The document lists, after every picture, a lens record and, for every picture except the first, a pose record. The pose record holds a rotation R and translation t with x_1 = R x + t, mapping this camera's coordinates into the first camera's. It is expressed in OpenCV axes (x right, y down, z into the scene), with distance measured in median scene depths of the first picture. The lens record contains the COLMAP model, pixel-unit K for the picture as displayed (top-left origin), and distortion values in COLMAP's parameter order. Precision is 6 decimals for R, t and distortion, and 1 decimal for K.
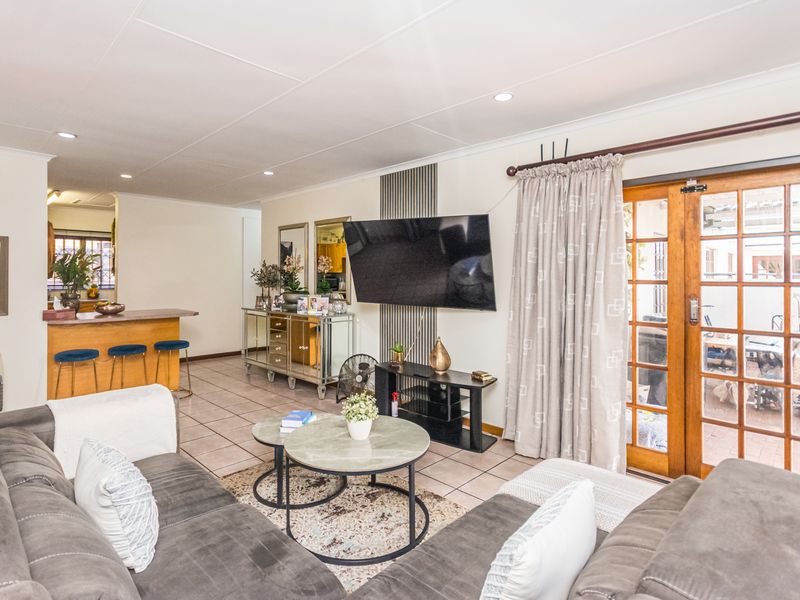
lens RADIAL K [[432.7, 0, 399.3], [0, 432.7, 273.0], [0, 0, 1]] dist [-0.002950, -0.000598]
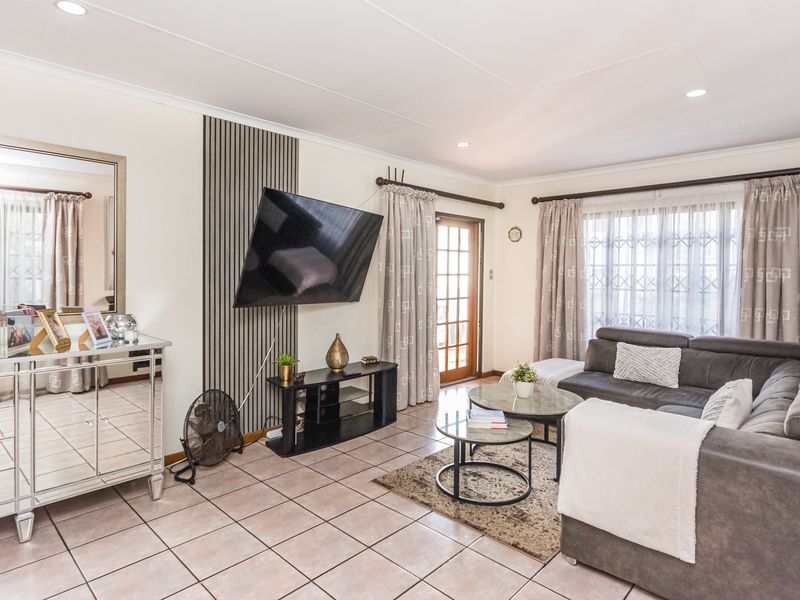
lens RADIAL K [[459.9, 0, 400.9], [0, 459.9, 273.4], [0, 0, 1]] dist [-0.003041, -0.000963]
pose [[-0.008080, -0.007174, 0.999942, -1.165083], [-0.014943, 0.999863, 0.007053, 0.008533], [-0.999856, -0.014885, -0.008186, 1.105639]]
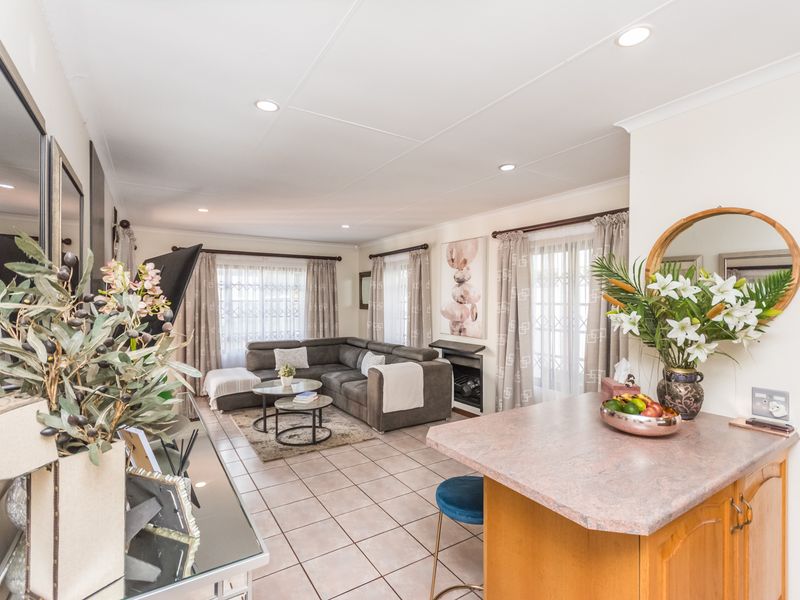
lens RADIAL K [[392.1, 0, 400.0], [0, 392.1, 300.0], [0, 0, 1]] dist [0.000328, 0.000152]
pose [[-0.972436, -0.010247, 0.232946, -0.858094], [-0.011726, 0.999919, -0.004965, -0.027998], [-0.232876, -0.007560, -0.972477, 2.193593]]
